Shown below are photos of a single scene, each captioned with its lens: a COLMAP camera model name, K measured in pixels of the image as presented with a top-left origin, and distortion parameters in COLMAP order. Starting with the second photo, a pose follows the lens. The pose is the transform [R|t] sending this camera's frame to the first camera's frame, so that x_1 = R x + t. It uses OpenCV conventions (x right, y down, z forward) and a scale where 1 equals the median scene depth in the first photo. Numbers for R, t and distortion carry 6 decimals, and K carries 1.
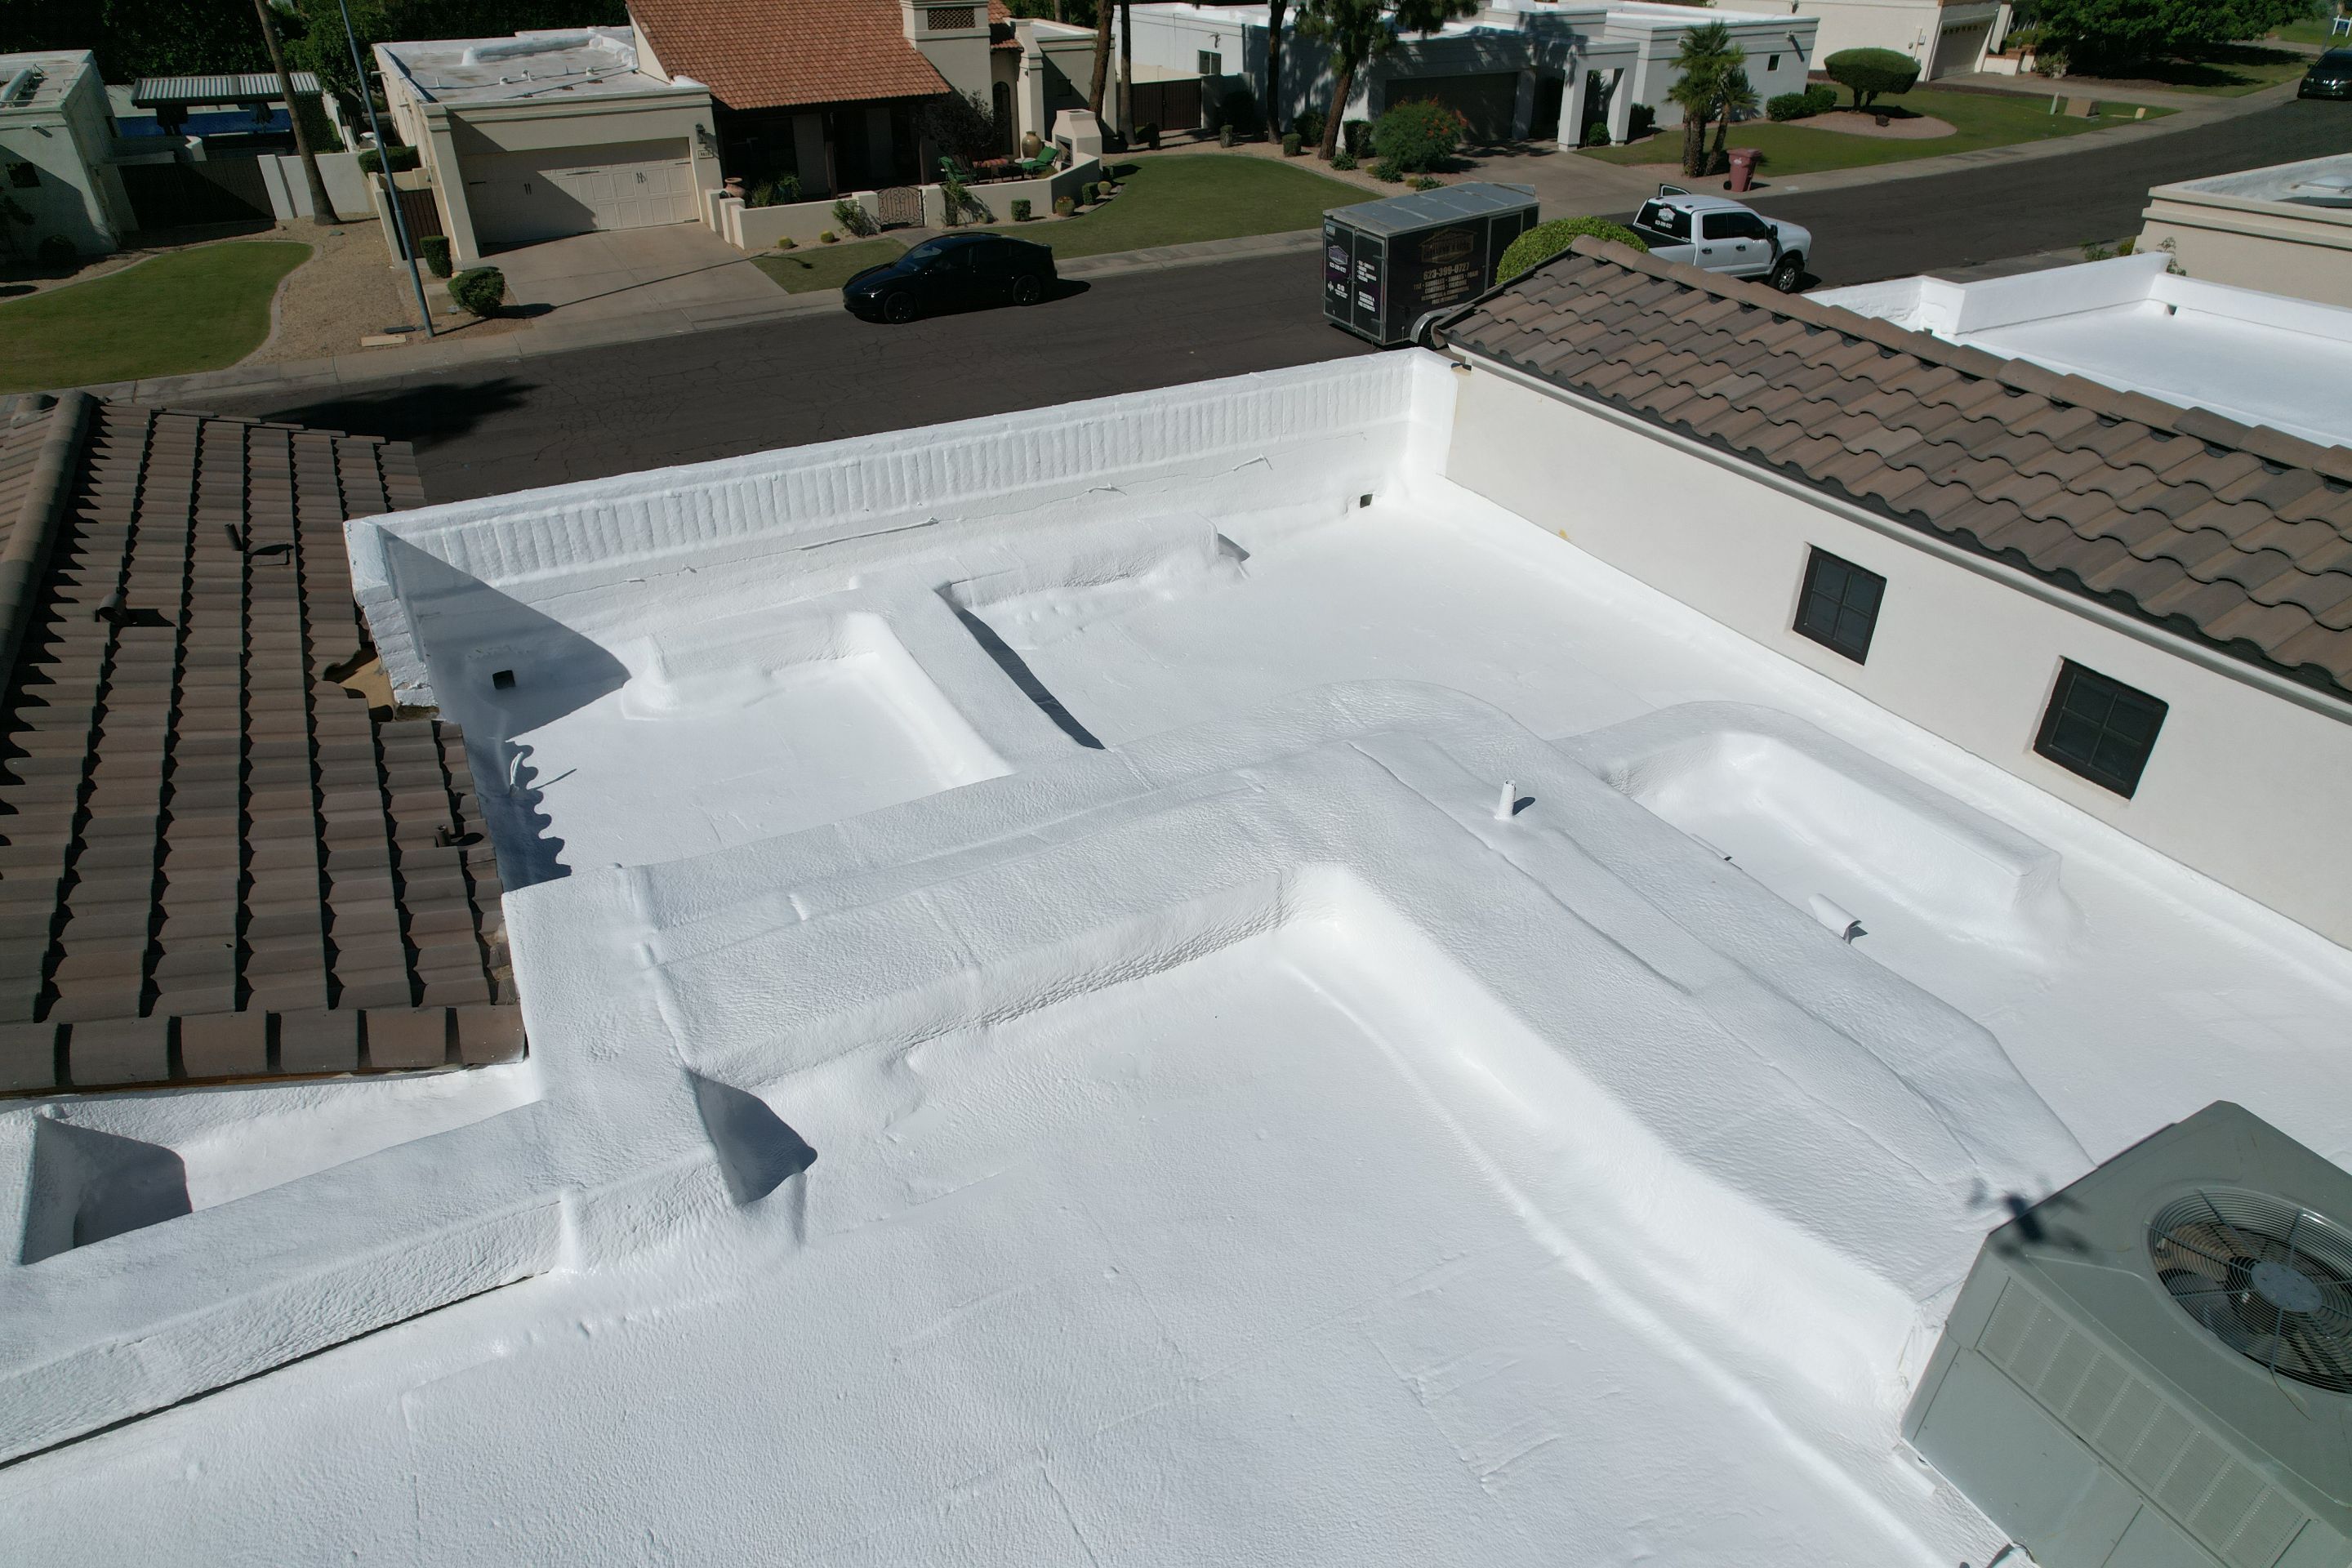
lens RADIAL K [[1503.1, 0, 1165.0], [0, 1503.1, 799.7], [0, 0, 1]] dist [-0.077710, 0.068815]
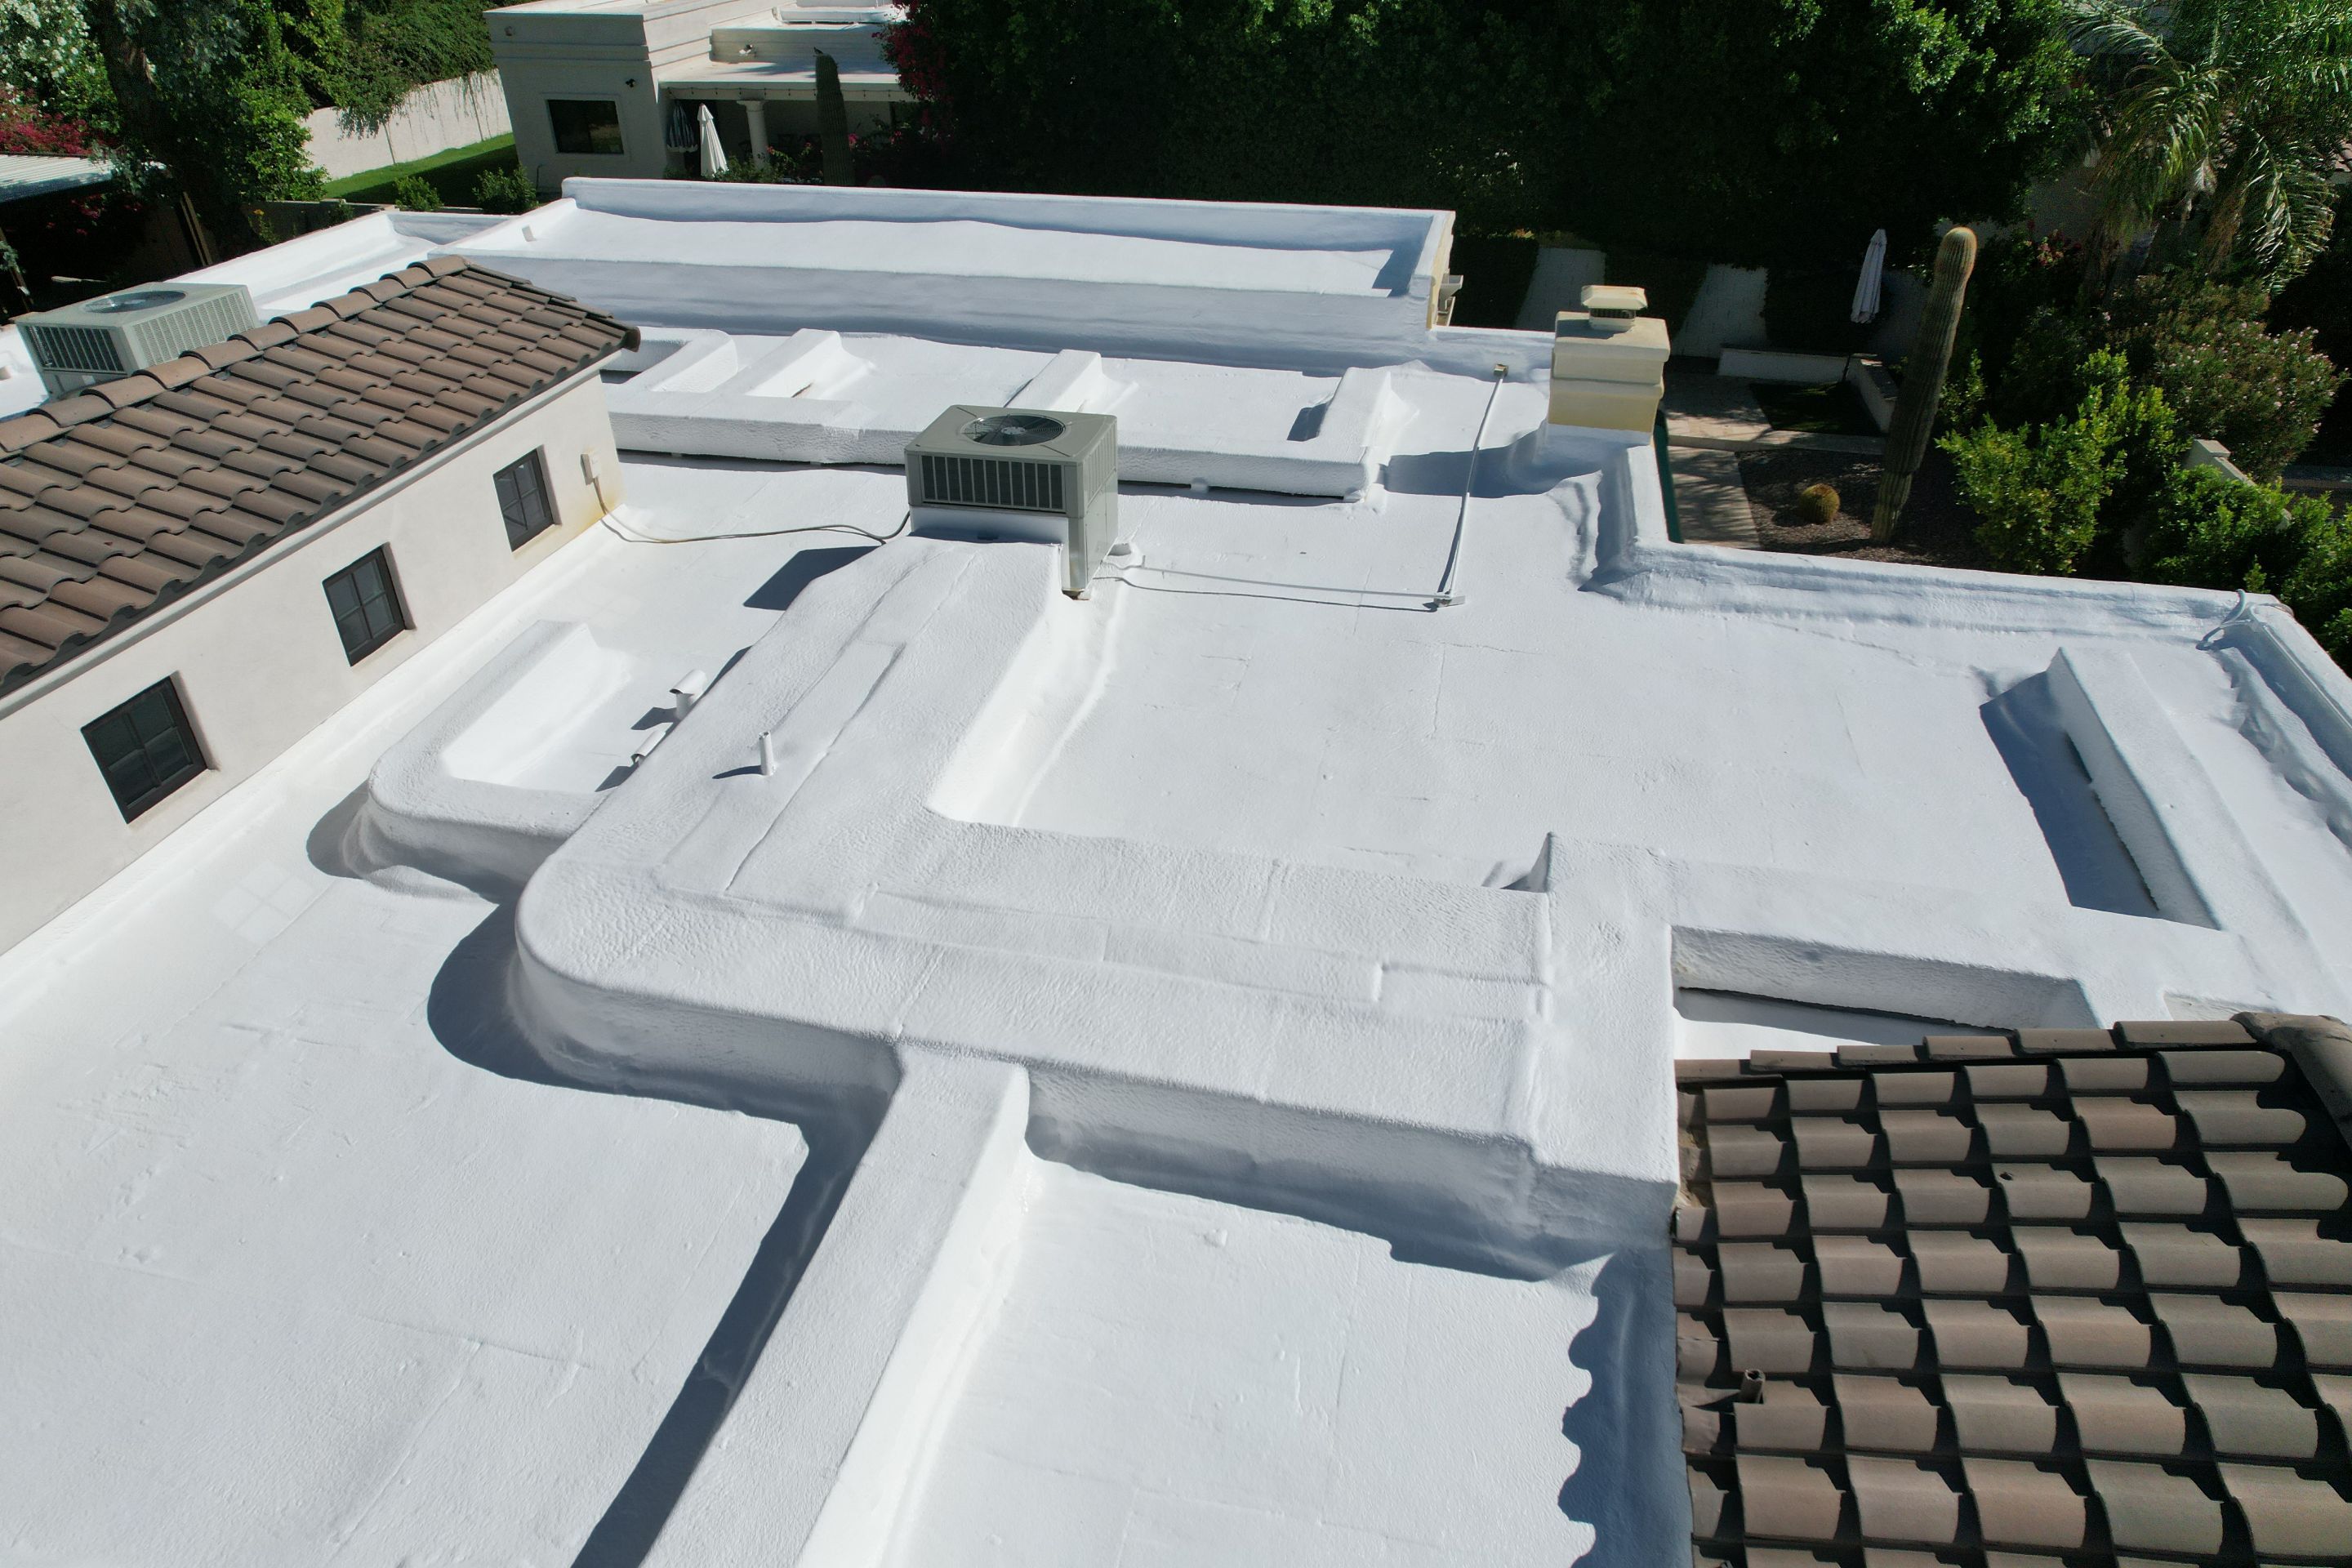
lens RADIAL K [[1503.1, 0, 1158.1], [0, 1503.1, 791.8], [0, 0, 1]] dist [-0.077710, 0.068815]
pose [[-0.758358, -0.348517, 0.550844, -0.399127], [0.354046, 0.489314, 0.797009, -0.508235], [-0.547307, 0.799442, -0.247684, 0.785883]]
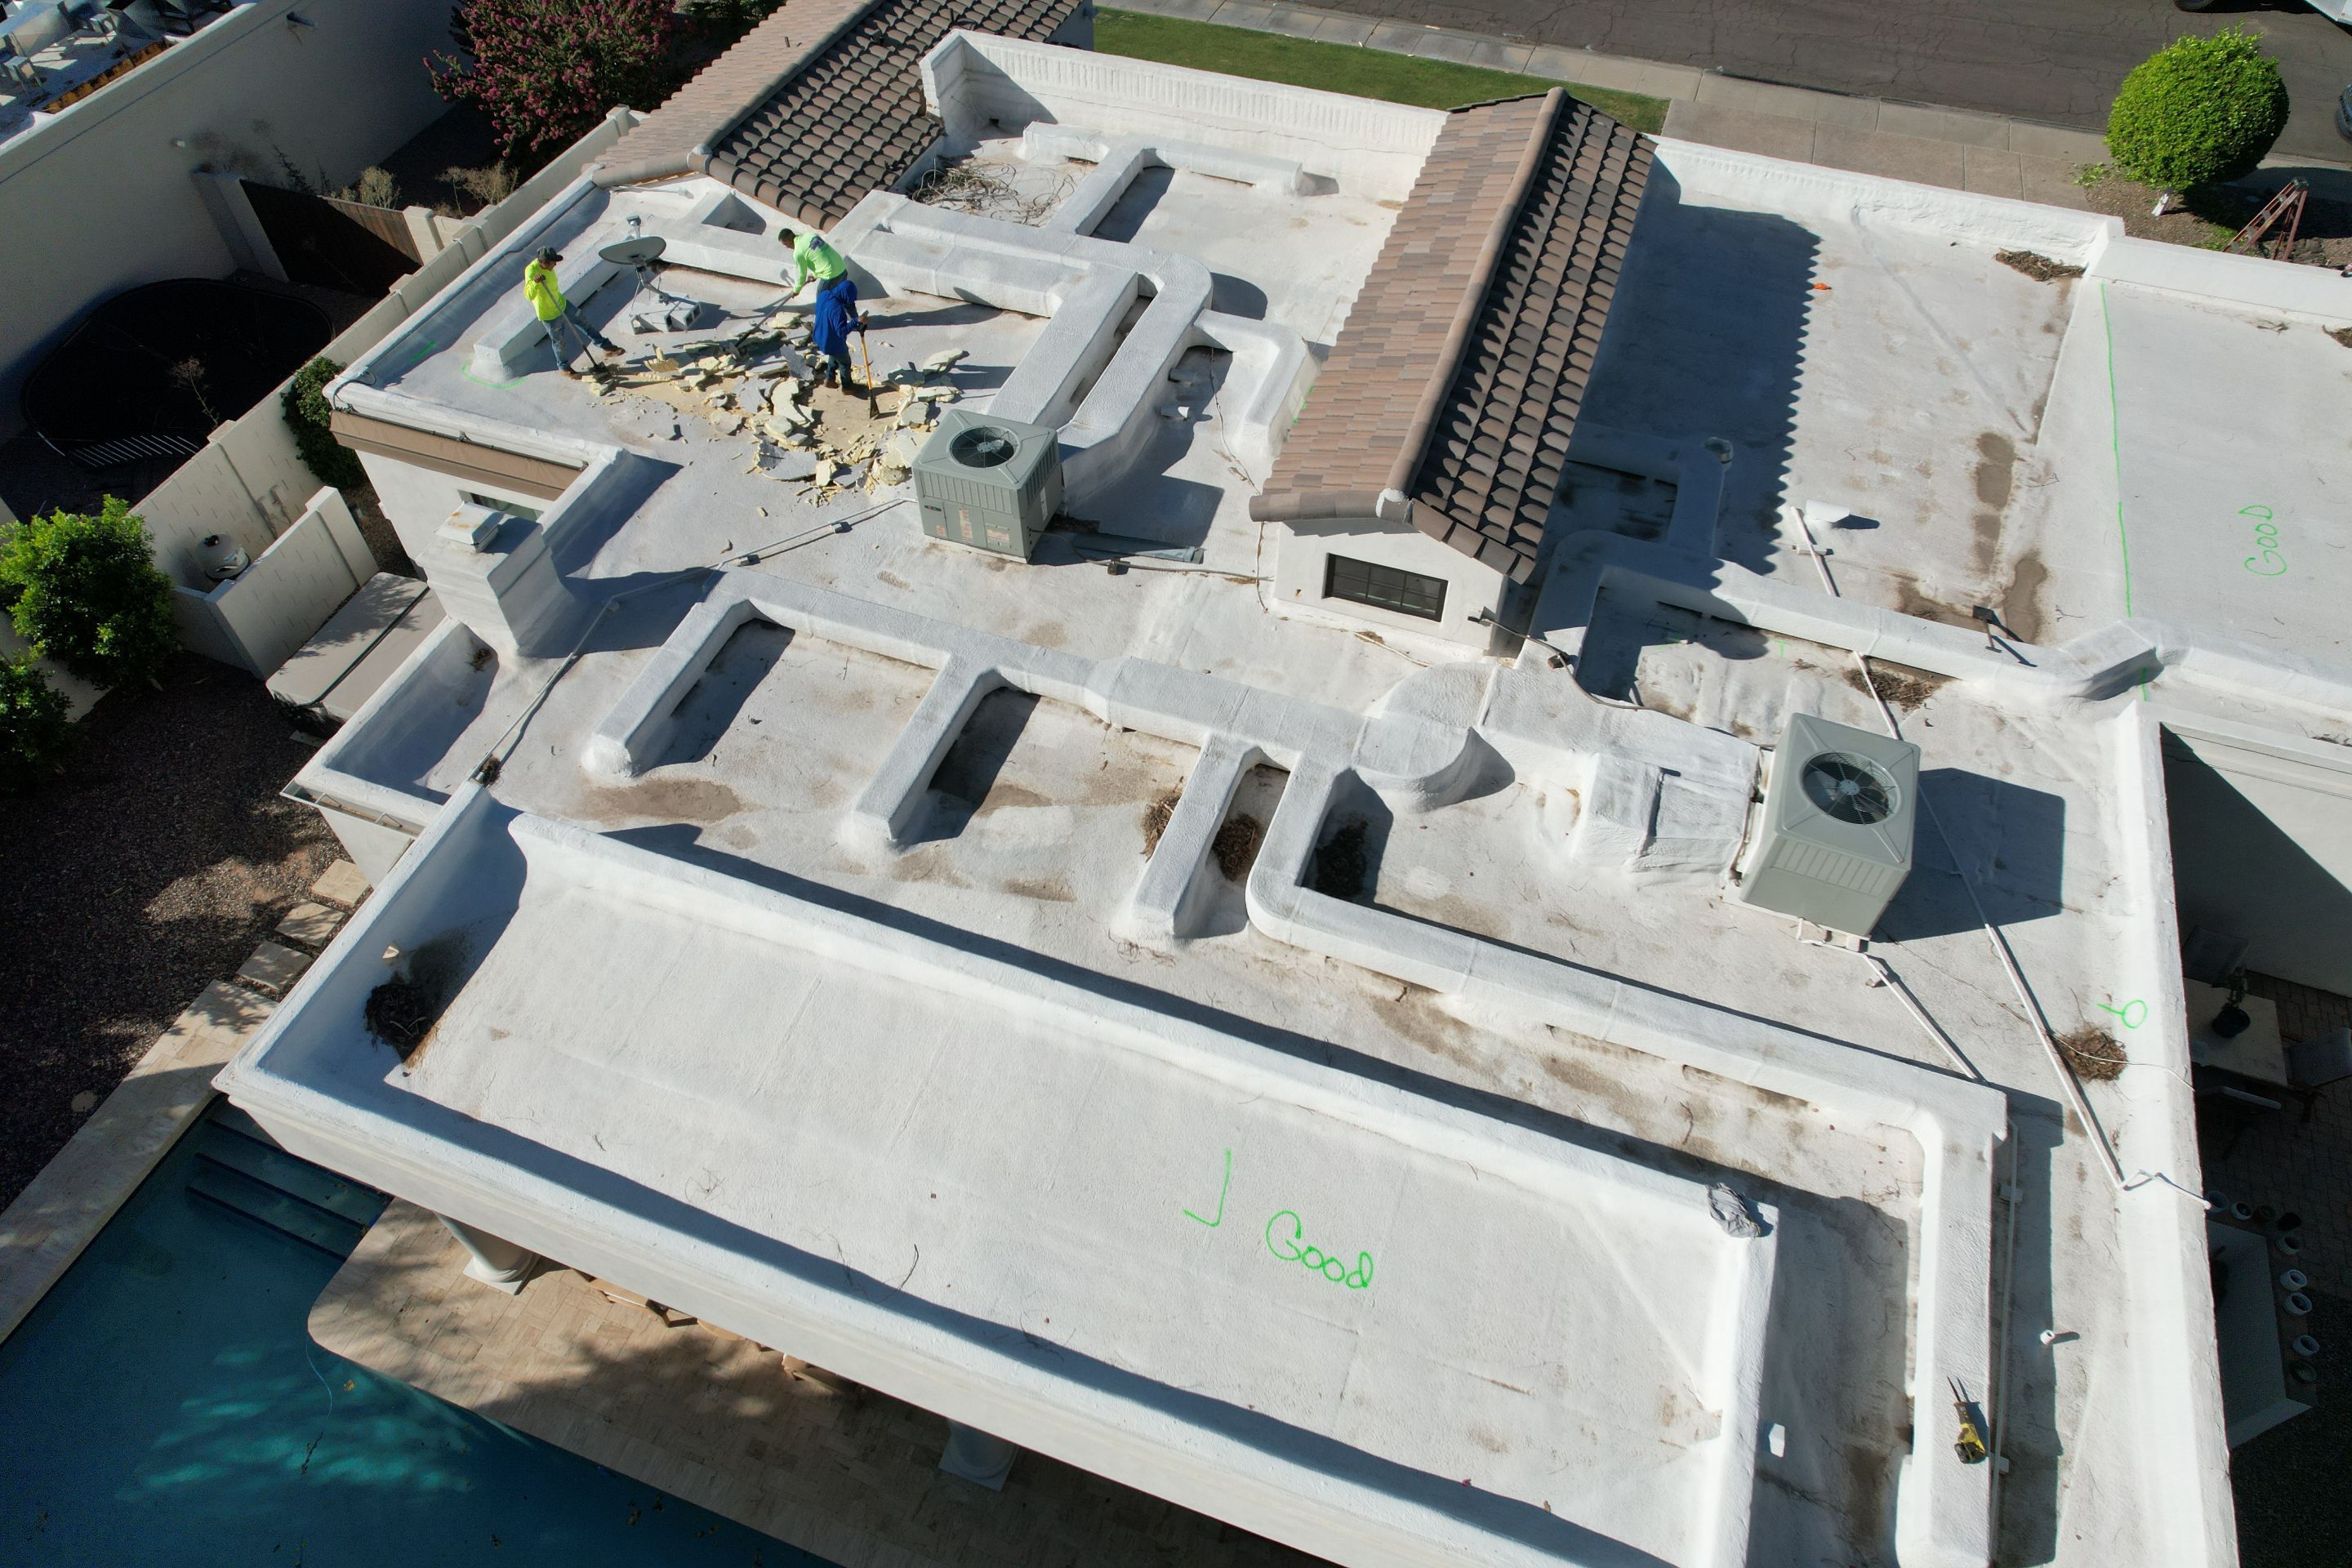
lens RADIAL K [[1503.1, 0, 1159.7], [0, 1503.1, 800.2], [0, 0, 1]] dist [-0.077710, 0.068815]
pose [[0.669817, 0.579063, -0.464791, 1.328902], [-0.396674, 0.808208, 0.435259, -0.307382], [0.627690, -0.107173, 0.771051, -0.688741]]
